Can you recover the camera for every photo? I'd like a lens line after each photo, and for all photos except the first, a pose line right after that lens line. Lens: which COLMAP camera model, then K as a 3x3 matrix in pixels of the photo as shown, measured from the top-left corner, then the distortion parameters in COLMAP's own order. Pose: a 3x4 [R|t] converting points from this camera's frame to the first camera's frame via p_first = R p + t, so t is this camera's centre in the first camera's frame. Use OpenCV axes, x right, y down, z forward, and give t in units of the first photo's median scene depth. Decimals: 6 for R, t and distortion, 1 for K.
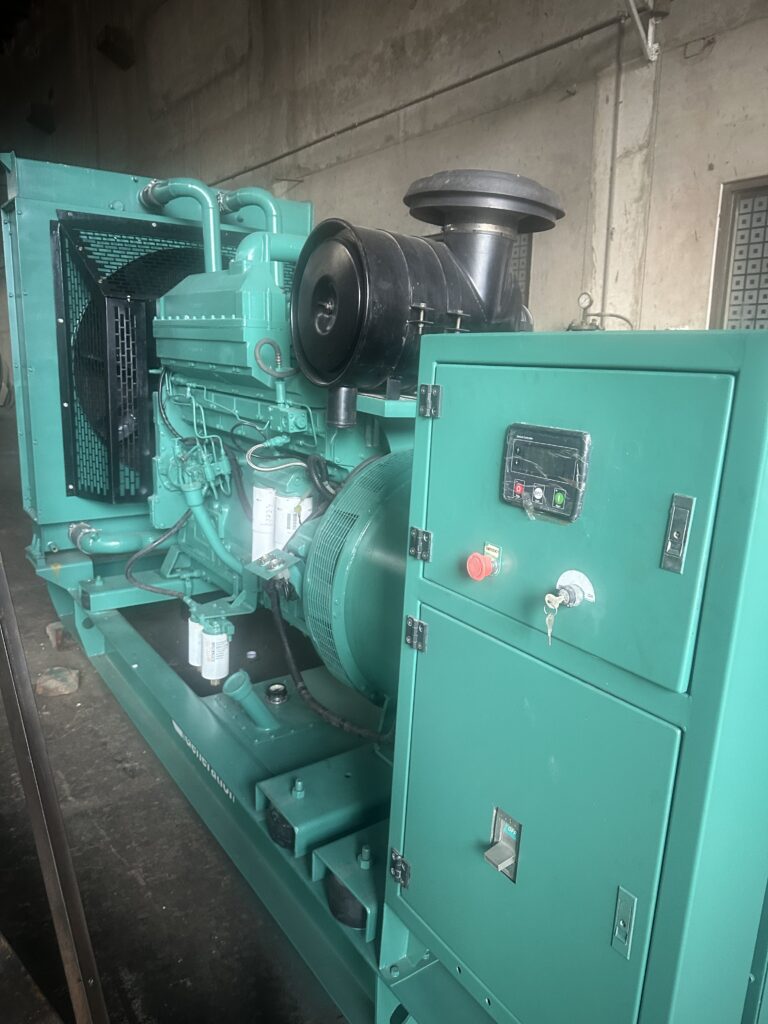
lens RADIAL K [[720.7, 0, 397.2], [0, 720.7, 508.1], [0, 0, 1]] dist [0.060757, -0.060069]
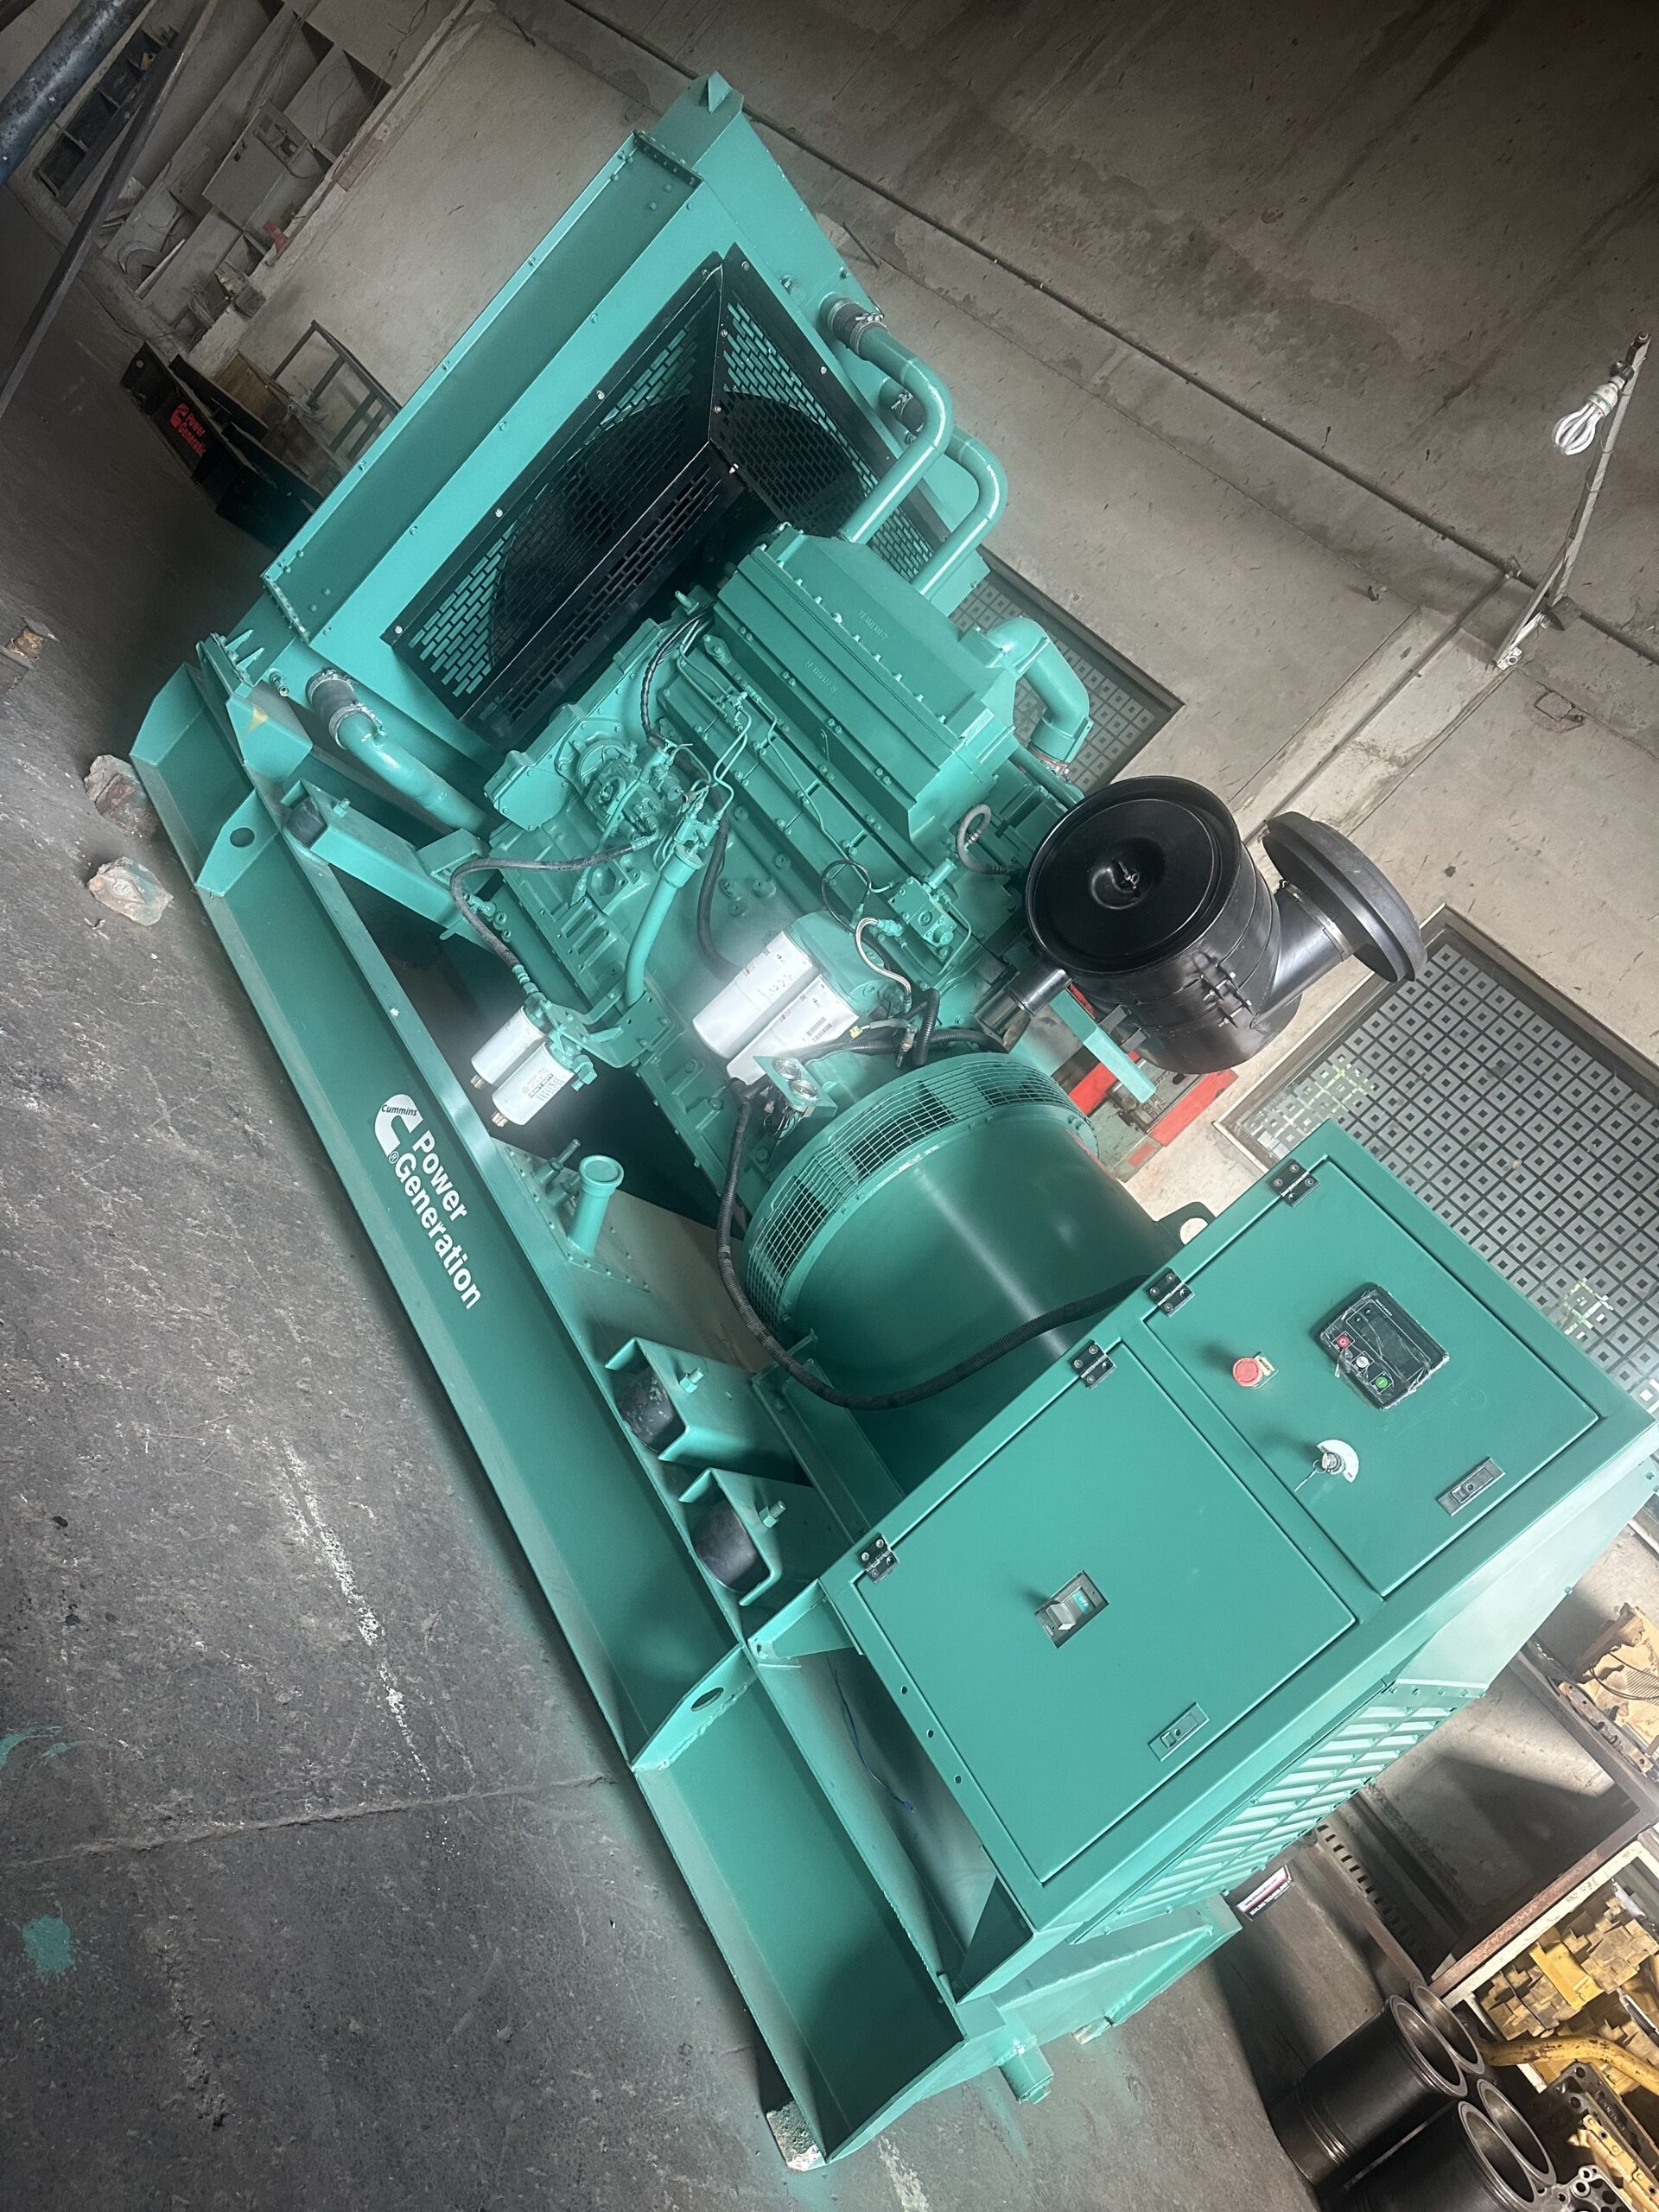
lens RADIAL K [[1528.0, 0, 829.5], [0, 1528.0, 1106.0], [0, 0, 1]] dist [0.168016, -0.266184]
pose [[0.733443, 0.598422, 0.322417, -0.980259], [-0.628651, 0.777576, -0.013149, 0.153397], [-0.258572, -0.193044, 0.946506, -0.611282]]
